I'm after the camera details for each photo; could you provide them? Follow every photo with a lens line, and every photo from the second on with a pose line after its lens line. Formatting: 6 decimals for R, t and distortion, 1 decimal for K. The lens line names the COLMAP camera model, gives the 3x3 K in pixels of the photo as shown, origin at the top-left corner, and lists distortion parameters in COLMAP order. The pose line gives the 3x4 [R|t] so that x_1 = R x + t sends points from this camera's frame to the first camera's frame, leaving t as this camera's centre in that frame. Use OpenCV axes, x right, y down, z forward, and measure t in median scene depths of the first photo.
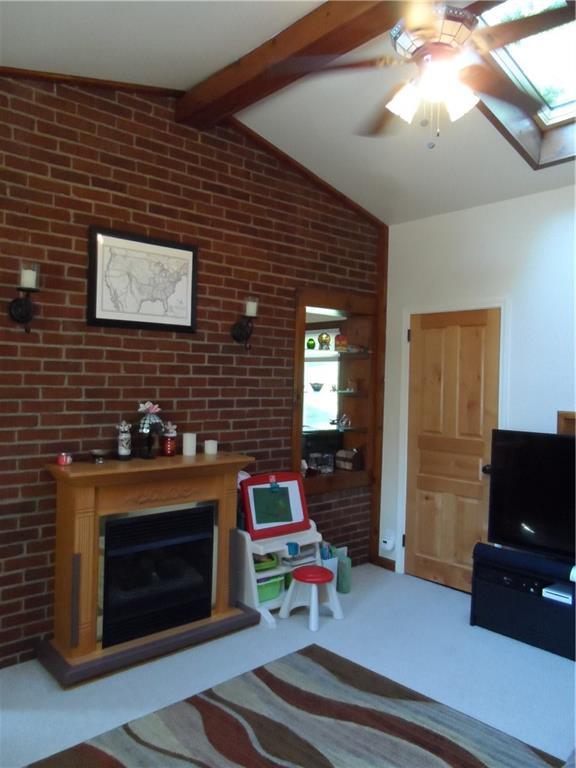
lens RADIAL K [[582.1, 0, 282.4], [0, 582.1, 385.1], [0, 0, 1]] dist [-0.018758, 0.011352]
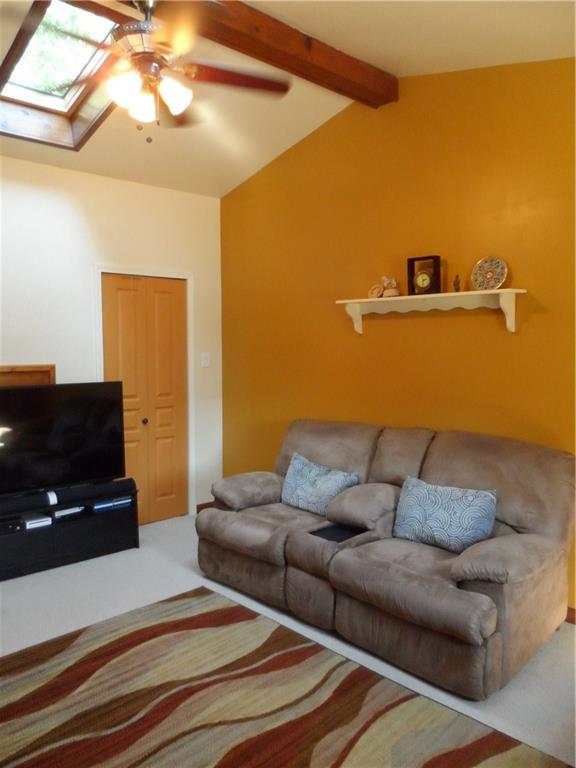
lens RADIAL K [[582.1, 0, 287.4], [0, 582.1, 385.7], [0, 0, 1]] dist [-0.018758, 0.011352]
pose [[-0.020502, -0.091530, 0.995591, -0.692352], [0.005745, 0.995773, 0.091666, -0.015867], [-0.999773, 0.007599, -0.019890, 0.535526]]
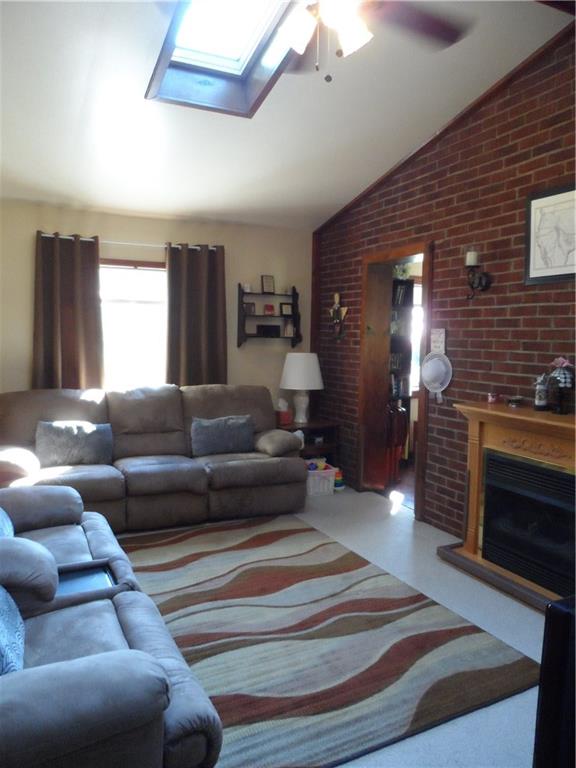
lens RADIAL K [[582.1, 0, 283.8], [0, 582.1, 385.4], [0, 0, 1]] dist [-0.018758, 0.011352]
pose [[-0.282655, 0.061325, -0.957259, 0.889606], [-0.026921, 0.997054, 0.071824, 0.021887], [0.958844, 0.046072, -0.280171, 0.879630]]
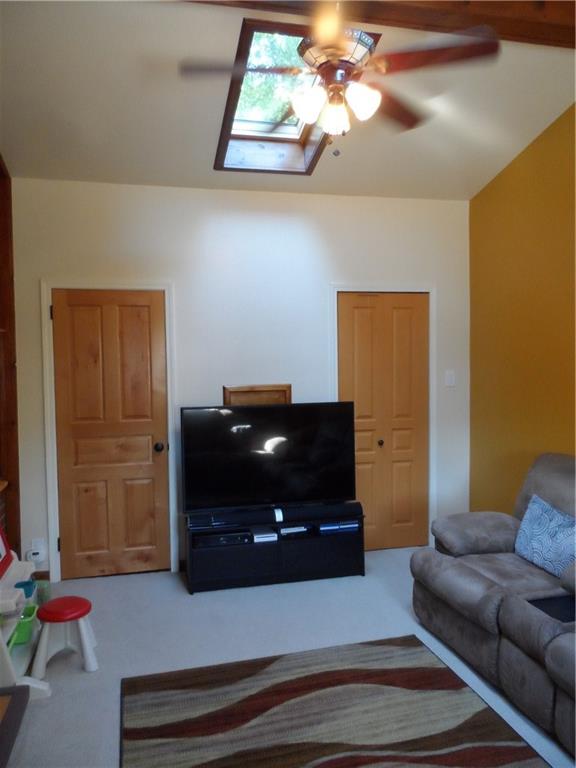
lens RADIAL K [[582.1, 0, 286.5], [0, 582.1, 384.5], [0, 0, 1]] dist [-0.018758, 0.011352]
pose [[0.468215, -0.071525, 0.880715, -0.568119], [0.030087, 0.997431, 0.065009, -0.033975], [-0.883102, -0.003940, 0.469165, 0.404045]]
